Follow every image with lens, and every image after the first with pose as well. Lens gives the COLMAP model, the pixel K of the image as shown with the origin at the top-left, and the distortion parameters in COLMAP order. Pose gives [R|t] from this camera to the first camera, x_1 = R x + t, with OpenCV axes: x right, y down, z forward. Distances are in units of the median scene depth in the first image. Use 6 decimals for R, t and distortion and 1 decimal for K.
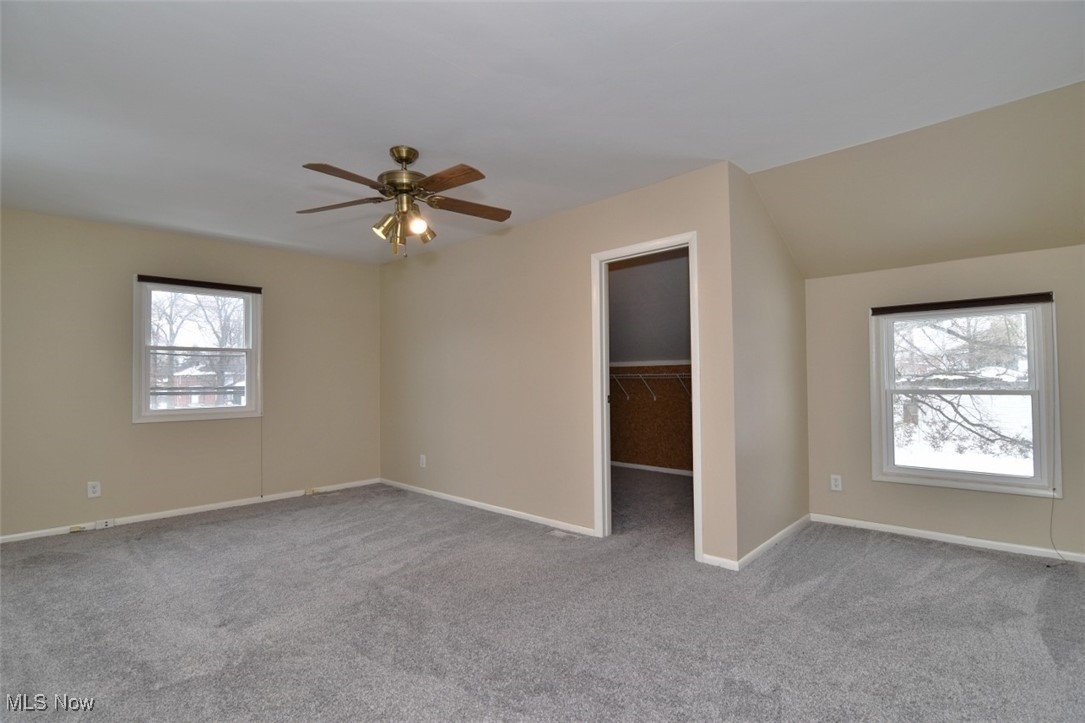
lens RADIAL K [[524.6, 0, 543.4], [0, 524.6, 369.1], [0, 0, 1]] dist [-0.009141, -0.009048]
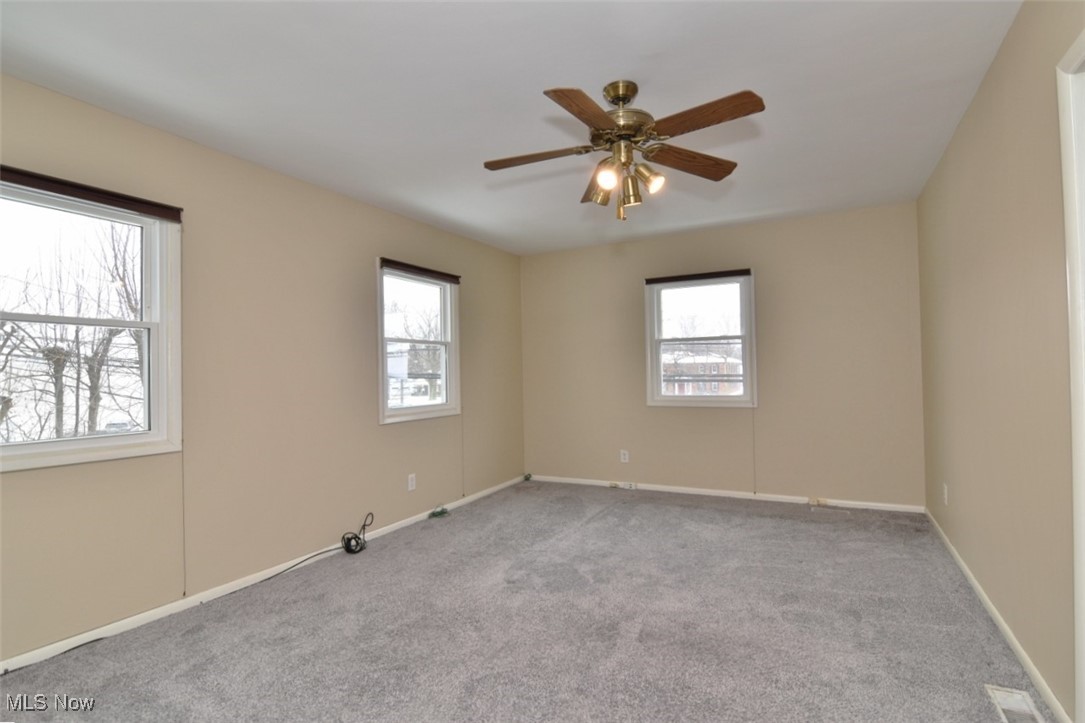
lens RADIAL K [[549.5, 0, 542.4], [0, 549.5, 352.4], [0, 0, 1]] dist [-0.021804, 0.000317]
pose [[0.287510, -0.027374, -0.957386, 0.341691], [0.021915, 0.999518, -0.021998, 0.007461], [0.957527, -0.014656, 0.287972, 0.430455]]
